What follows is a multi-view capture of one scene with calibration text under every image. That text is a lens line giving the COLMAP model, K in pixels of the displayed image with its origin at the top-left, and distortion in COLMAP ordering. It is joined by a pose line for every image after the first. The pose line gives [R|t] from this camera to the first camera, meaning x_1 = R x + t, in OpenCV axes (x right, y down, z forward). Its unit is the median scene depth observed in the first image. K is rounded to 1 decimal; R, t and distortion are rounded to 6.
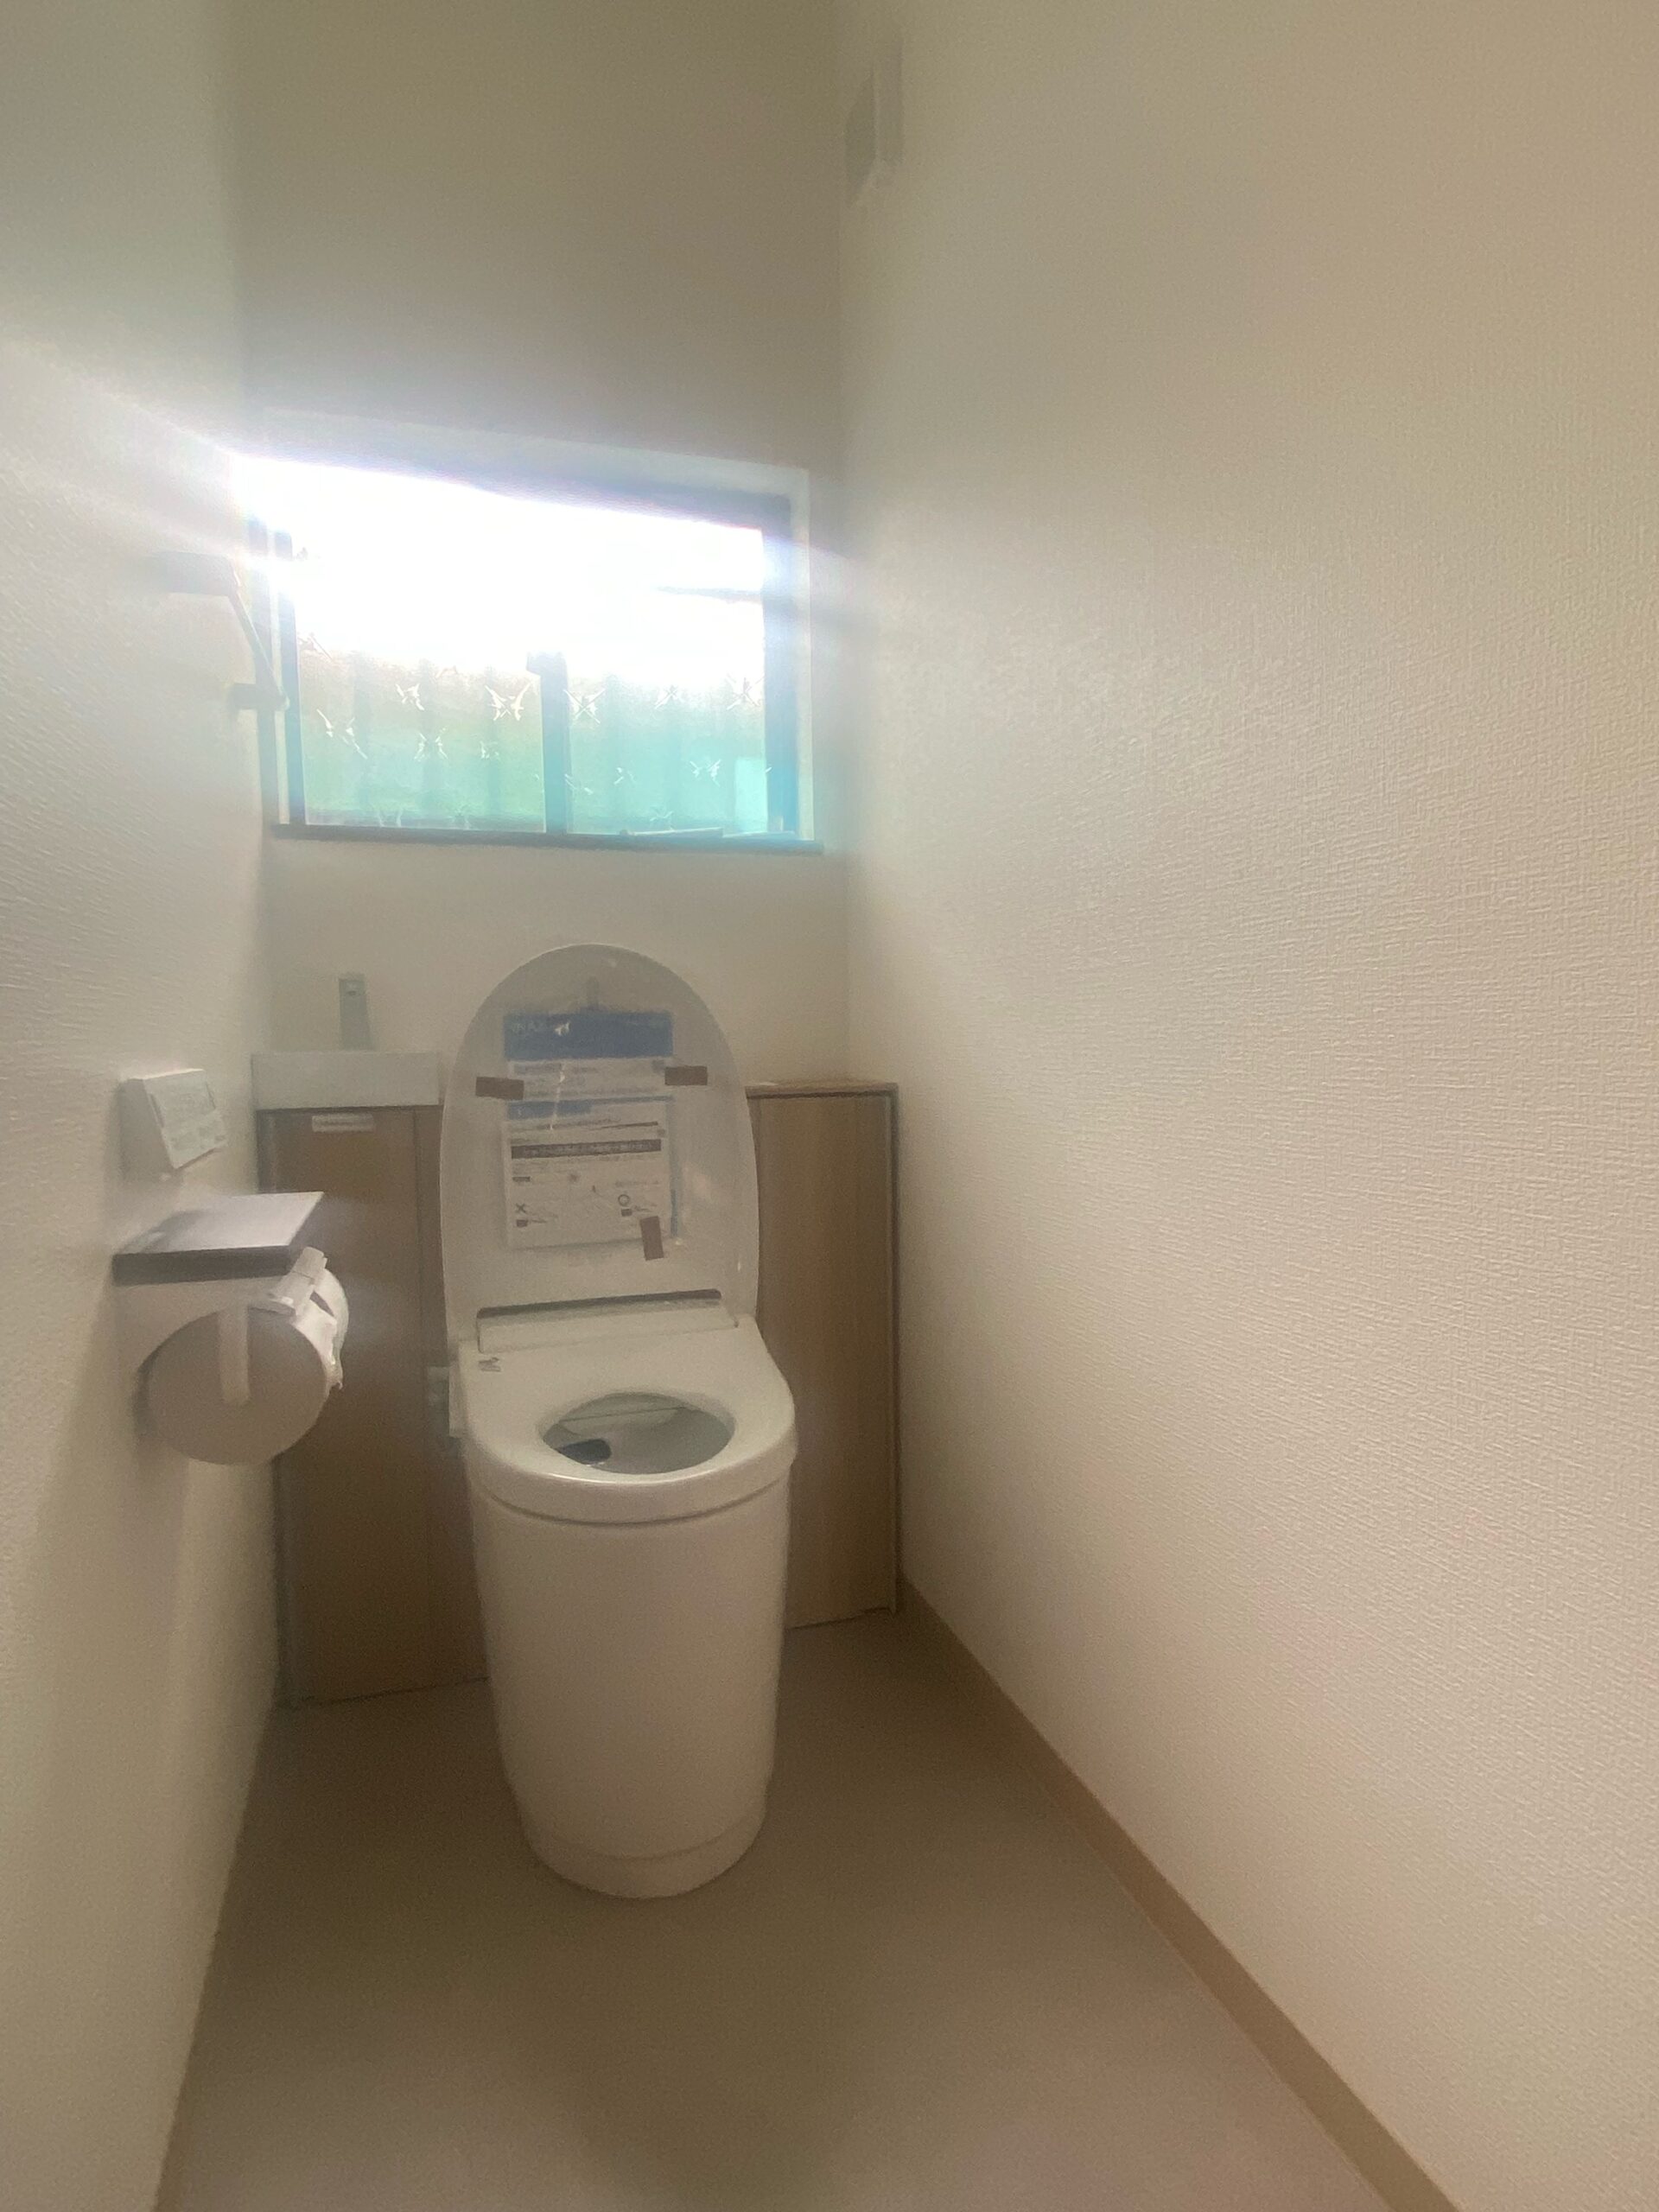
lens RADIAL K [[1304.0, 0, 831.3], [0, 1304.0, 1112.0], [0, 0, 1]] dist [-0.003436, -0.000371]
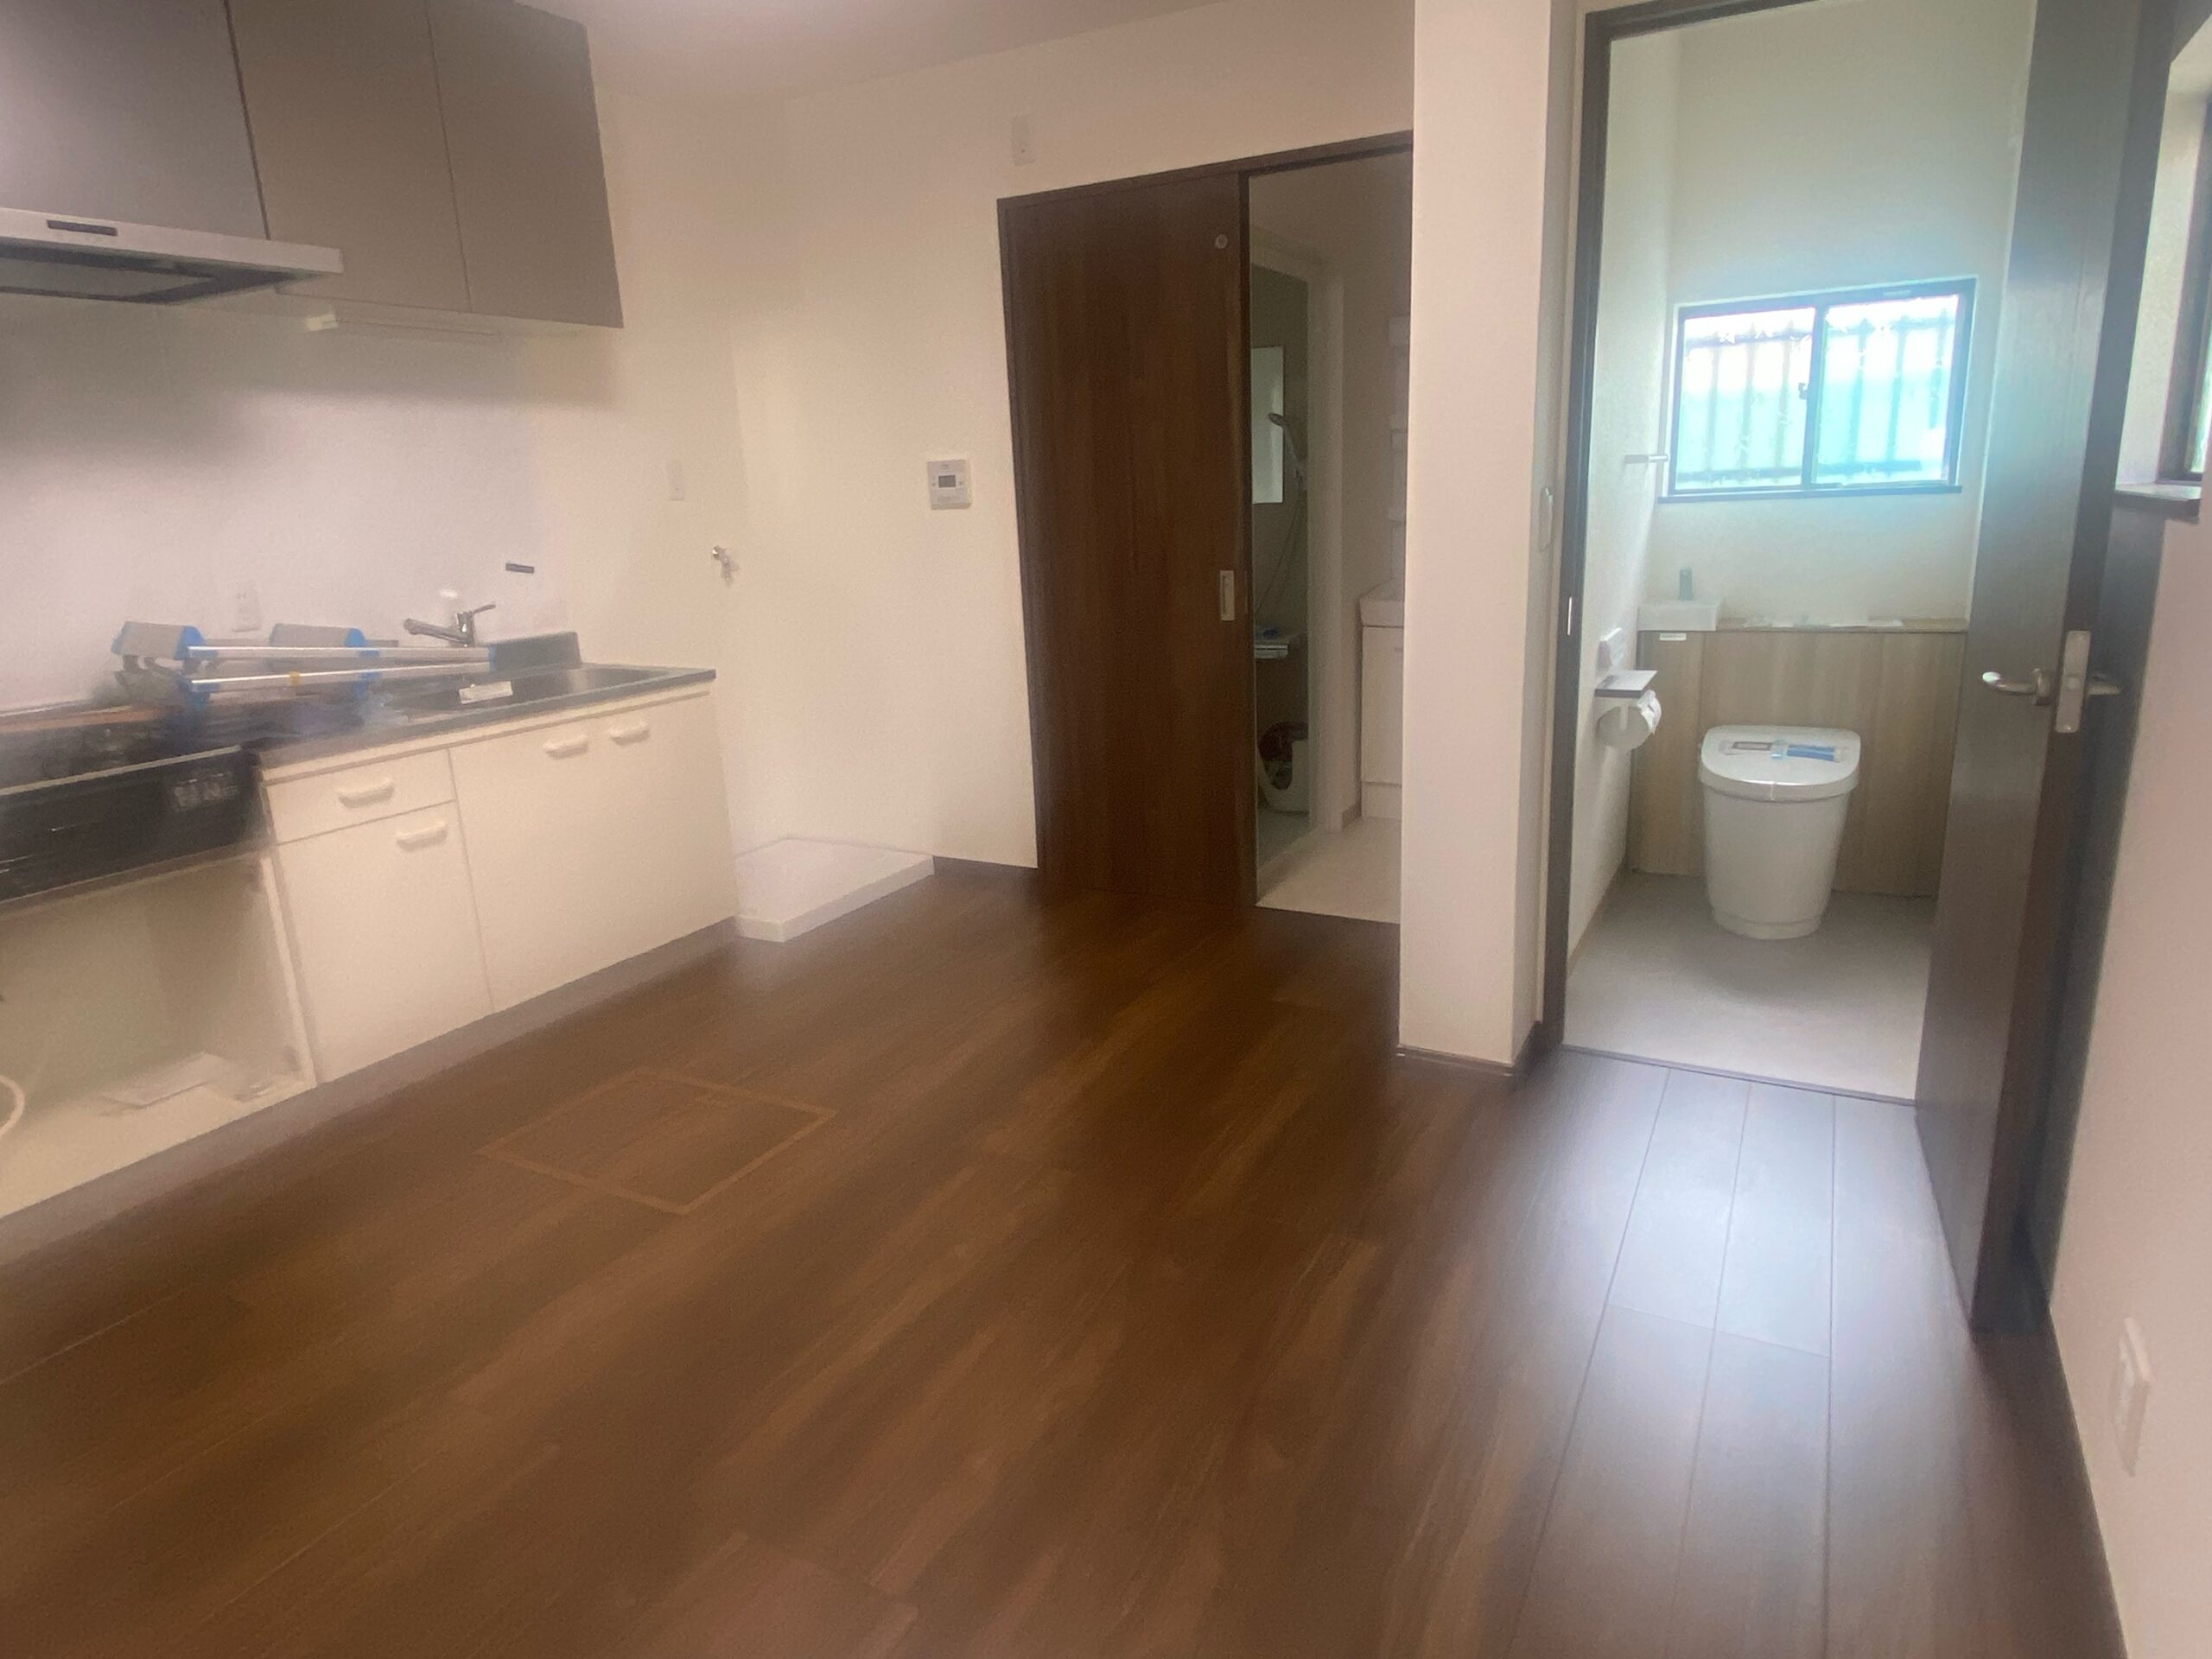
lens RADIAL K [[1304.0, 0, 1106.5], [0, 1304.0, 827.7], [0, 0, 1]] dist [-0.003436, -0.000371]
pose [[0.691588, 0.173188, -0.701221, 0.940420], [0.001226, 0.970545, 0.240916, -0.326907], [0.722291, -0.167474, 0.671005, -2.078107]]
